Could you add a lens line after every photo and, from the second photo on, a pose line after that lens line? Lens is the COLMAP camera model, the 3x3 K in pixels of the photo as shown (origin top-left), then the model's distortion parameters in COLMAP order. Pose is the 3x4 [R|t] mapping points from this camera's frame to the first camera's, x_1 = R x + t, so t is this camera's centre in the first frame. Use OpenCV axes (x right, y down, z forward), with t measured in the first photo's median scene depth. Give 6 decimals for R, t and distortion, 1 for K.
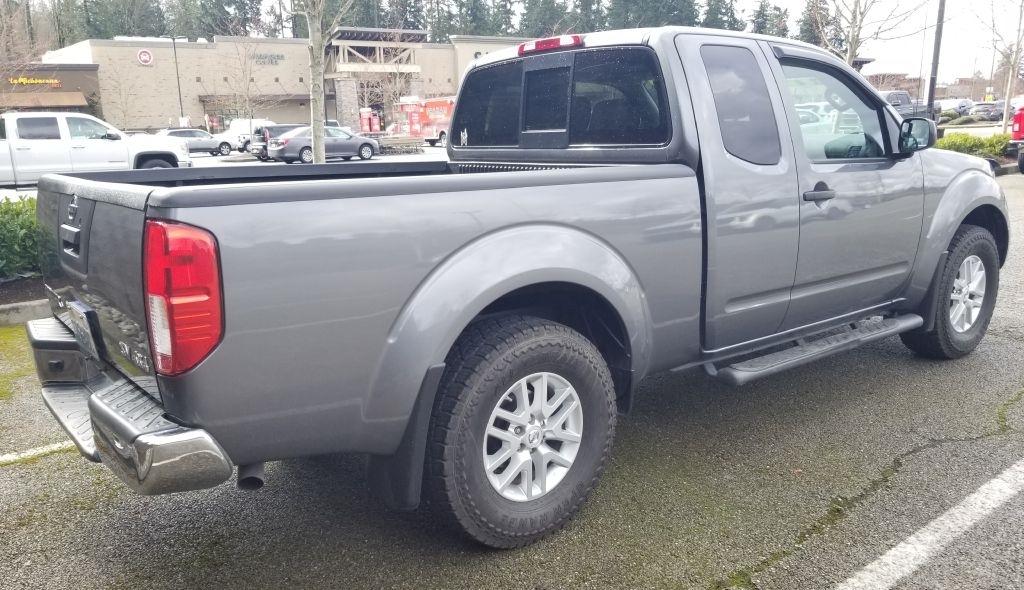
lens RADIAL K [[809.7, 0, 509.6], [0, 809.7, 338.2], [0, 0, 1]] dist [0.026974, -0.051520]
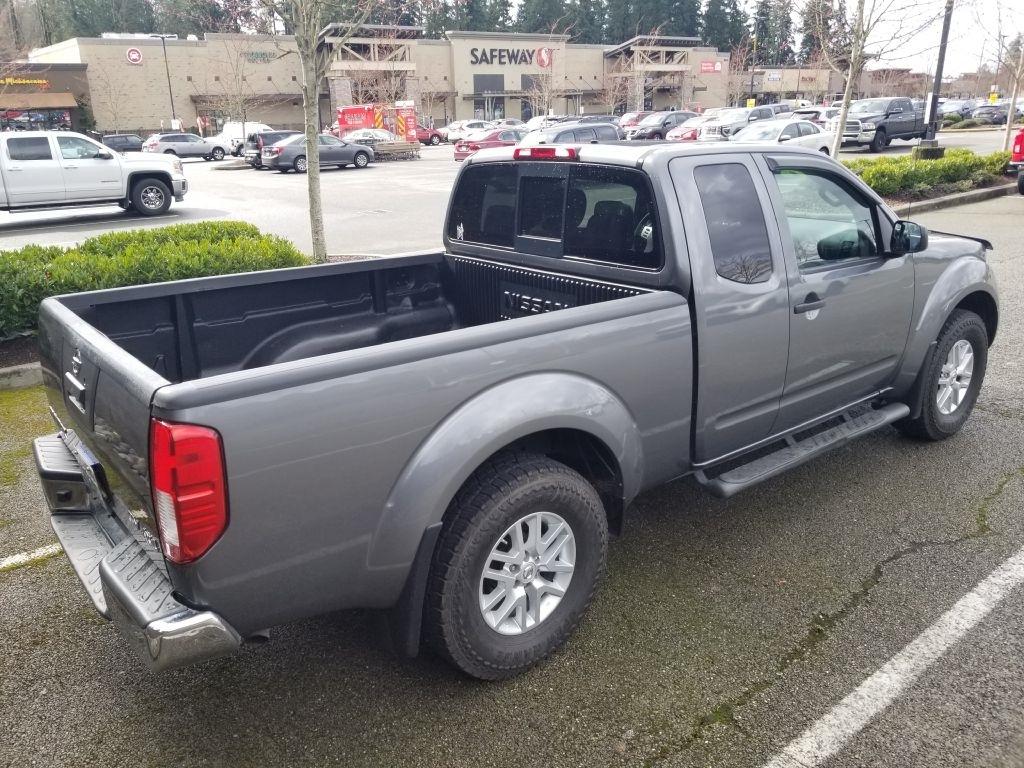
lens RADIAL K [[808.3, 0, 512.0], [0, 808.3, 384.0], [0, 0, 1]] dist [0.015346, -0.026899]
pose [[0.999983, 0.000207, 0.005907, 0.002497], [-0.000590, 0.997896, 0.064834, -0.144224], [-0.005881, -0.064836, 0.997879, -0.014927]]
